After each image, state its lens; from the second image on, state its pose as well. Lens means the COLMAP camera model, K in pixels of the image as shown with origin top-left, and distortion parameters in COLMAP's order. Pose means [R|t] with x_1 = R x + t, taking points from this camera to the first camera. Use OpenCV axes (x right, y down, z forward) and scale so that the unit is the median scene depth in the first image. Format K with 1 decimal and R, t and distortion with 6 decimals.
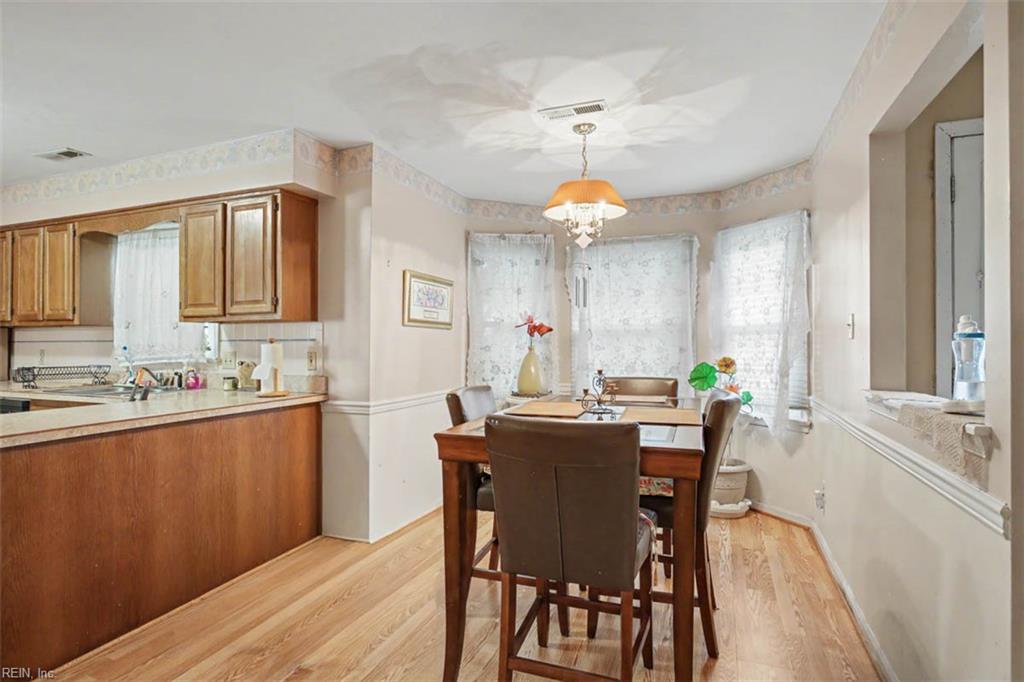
lens RADIAL K [[524.9, 0, 512.0], [0, 524.9, 341.0], [0, 0, 1]] dist [-0.001118, -0.000437]
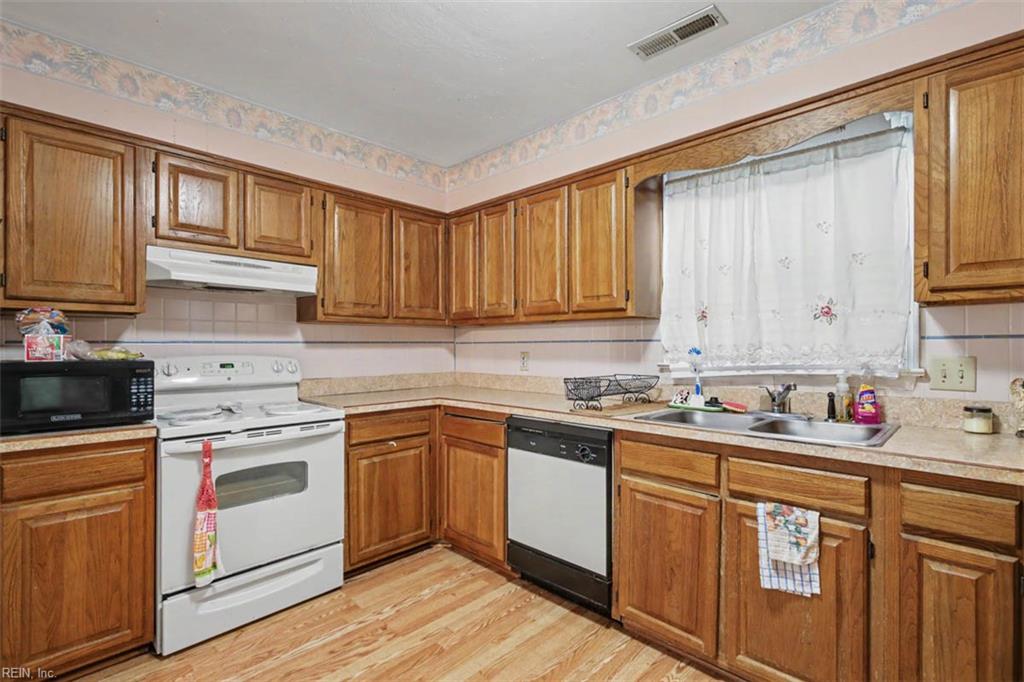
lens RADIAL K [[475.0, 0, 515.1], [0, 475.0, 345.0], [0, 0, 1]] dist [0.000169, -0.000050]
pose [[0.922899, -0.002999, -0.385031, -0.730963], [0.005827, 0.999964, 0.006176, 0.001278], [0.384998, -0.007944, 0.922883, 0.368940]]
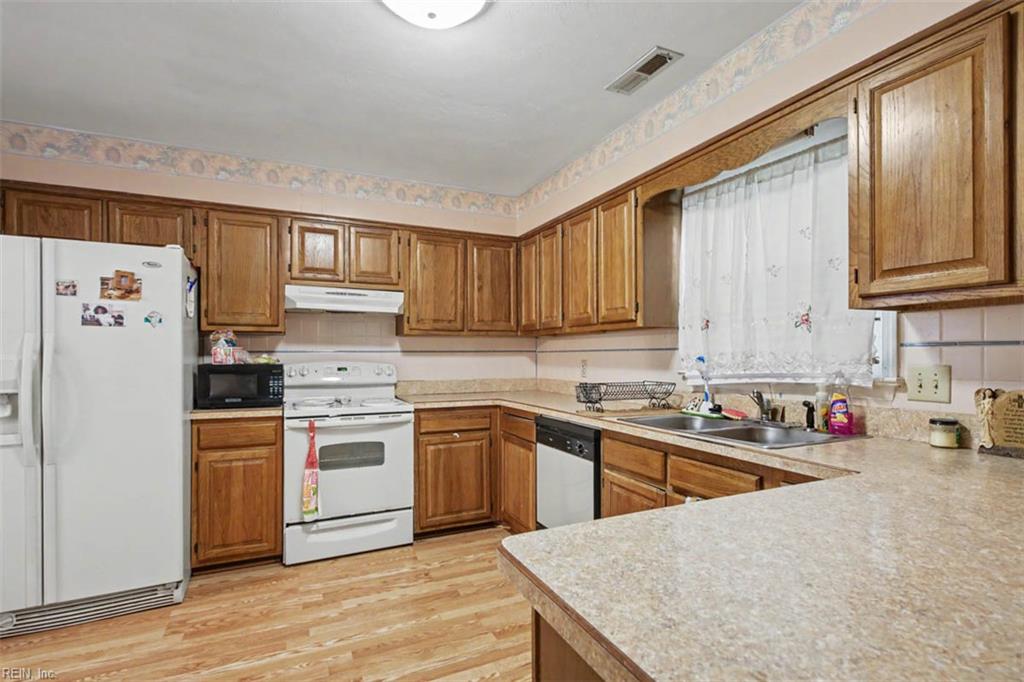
lens RADIAL K [[495.7, 0, 514.6], [0, 495.7, 355.1], [0, 0, 1]] dist [-0.000189, 0.000006]
pose [[0.725158, -0.002105, -0.688579, -0.479724], [0.008479, 0.999947, 0.005873, 0.002782], [0.688530, -0.010098, 0.725137, 0.375319]]
